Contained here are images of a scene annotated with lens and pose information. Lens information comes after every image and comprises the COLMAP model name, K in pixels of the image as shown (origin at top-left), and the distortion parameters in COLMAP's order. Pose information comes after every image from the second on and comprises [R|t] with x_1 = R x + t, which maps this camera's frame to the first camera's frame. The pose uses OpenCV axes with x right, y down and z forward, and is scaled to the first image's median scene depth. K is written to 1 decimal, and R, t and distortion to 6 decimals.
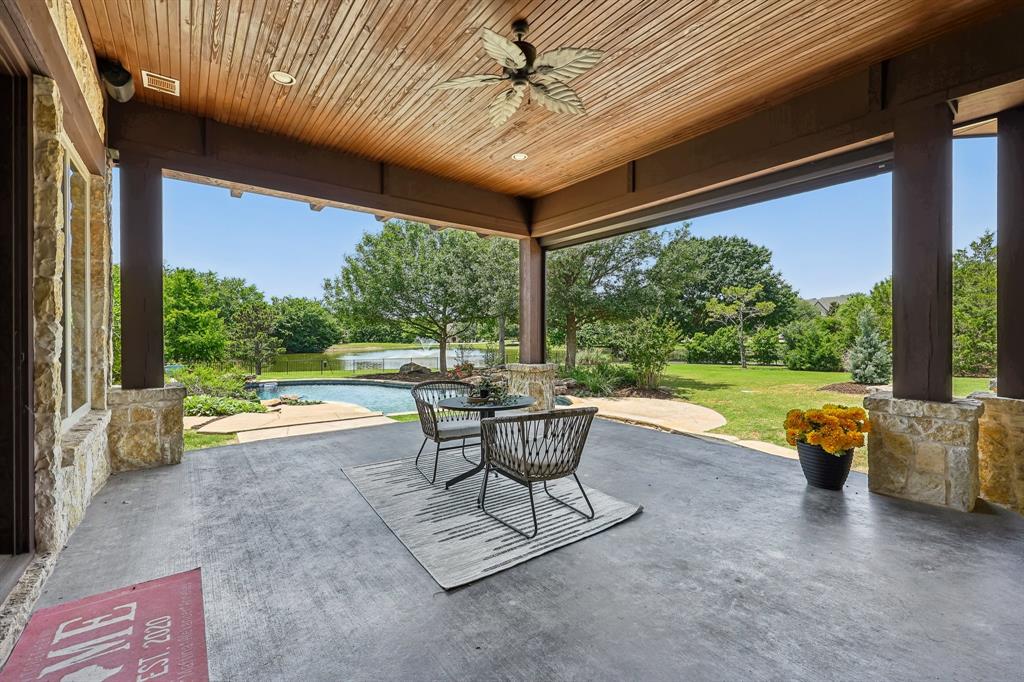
lens RADIAL K [[415.4, 0, 516.2], [0, 415.4, 336.5], [0, 0, 1]] dist [0.007328, -0.000502]
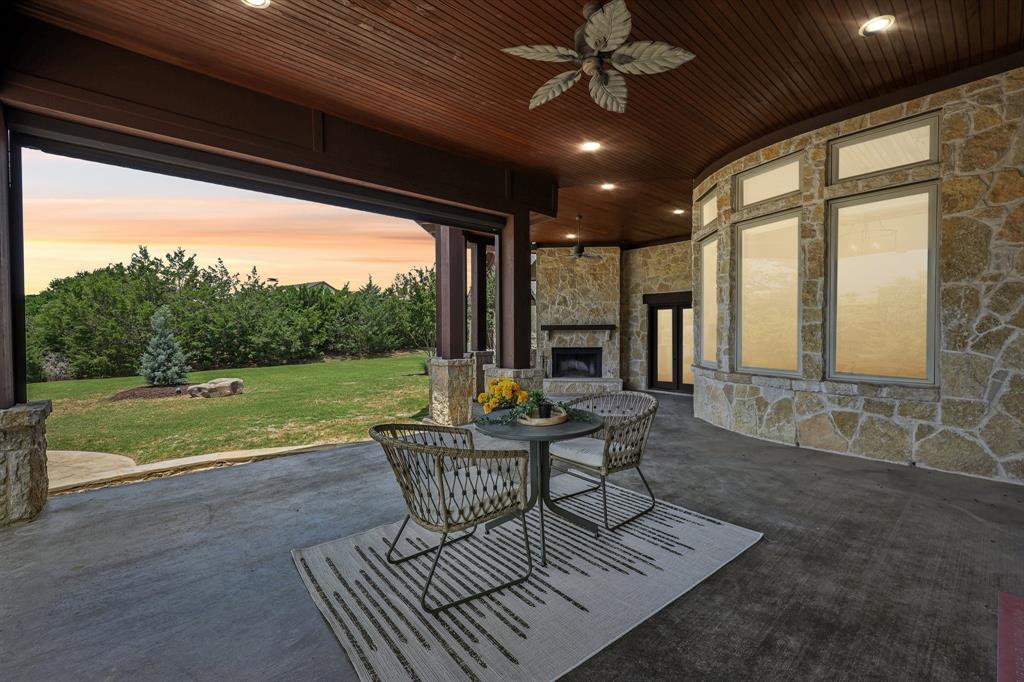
lens RADIAL K [[415.4, 0, 515.3], [0, 415.4, 340.8], [0, 0, 1]] dist [0.007328, -0.000502]
pose [[-0.041178, -0.016806, 0.999010, -0.953928], [0.009978, 0.999802, 0.017231, -0.002763], [-0.999102, 0.010678, -0.041002, 1.239562]]
